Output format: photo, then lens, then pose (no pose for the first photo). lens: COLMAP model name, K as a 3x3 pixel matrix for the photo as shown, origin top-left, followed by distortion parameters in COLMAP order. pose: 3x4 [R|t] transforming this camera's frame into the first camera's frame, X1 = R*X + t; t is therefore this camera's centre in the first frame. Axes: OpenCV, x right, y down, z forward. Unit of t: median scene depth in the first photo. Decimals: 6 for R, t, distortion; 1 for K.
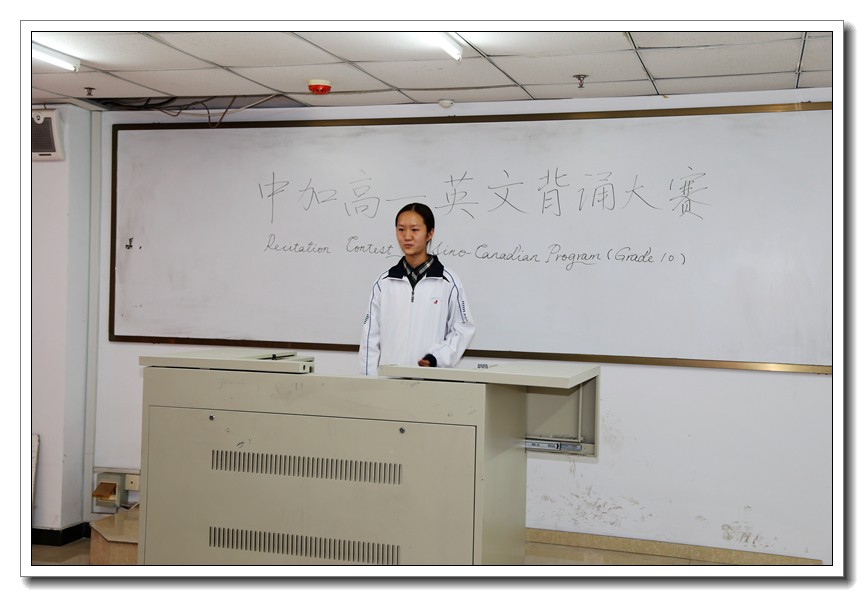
lens RADIAL K [[1053.5, 0, 432.0], [0, 1053.5, 298.5], [0, 0, 1]] dist [0.139872, 0.036038]
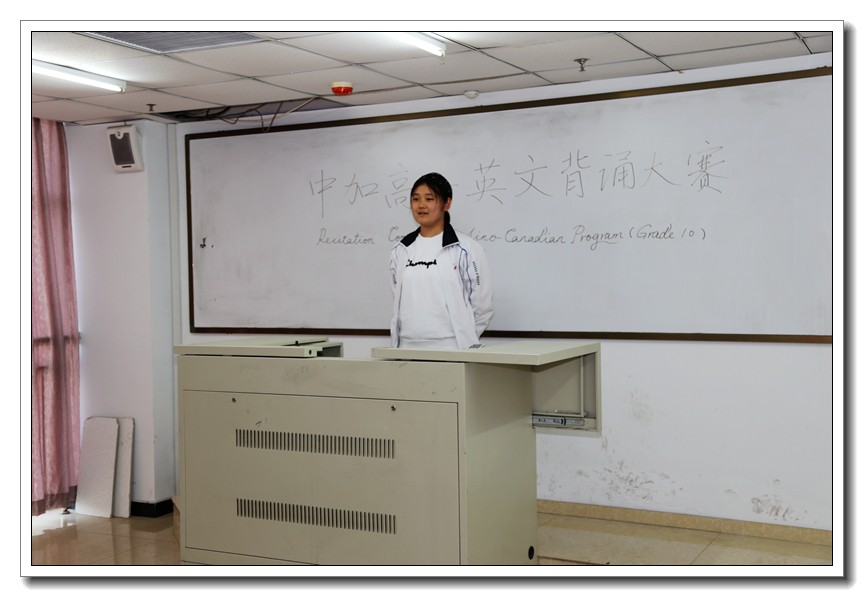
lens RADIAL K [[1053.5, 0, 432.0], [0, 1053.5, 298.5], [0, 0, 1]] dist [0.139872, 0.036038]
pose [[0.982875, -0.036235, -0.180677, 0.157687], [0.038823, 0.999188, 0.010803, 0.002879], [0.180139, -0.017633, 0.983483, -0.031577]]
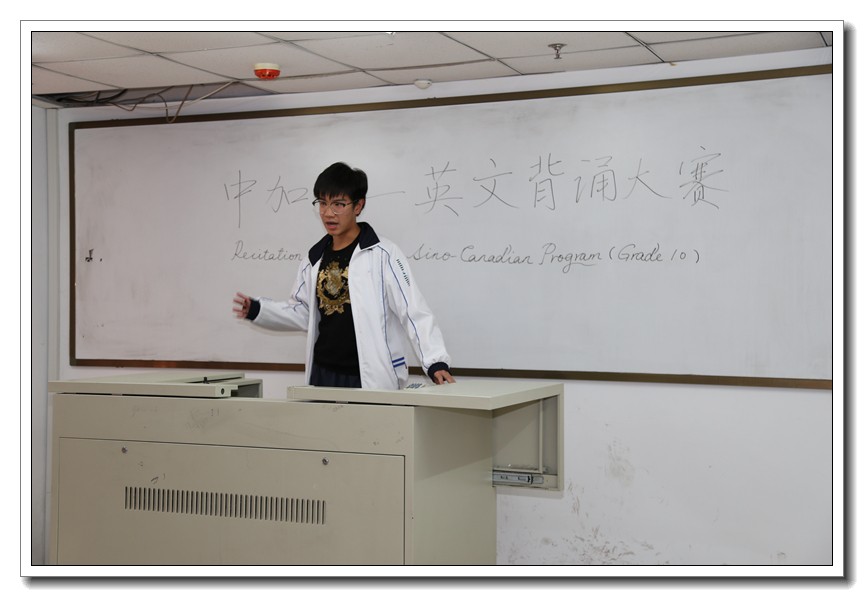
lens RADIAL K [[1226.1, 0, 432.0], [0, 1226.1, 298.5], [0, 0, 1]] dist [0.210510, 0.055209]
pose [[0.992255, -0.022888, -0.122094, 0.141637], [0.021468, 0.999686, -0.012930, 0.004254], [0.122351, 0.010209, 0.992434, 0.001768]]
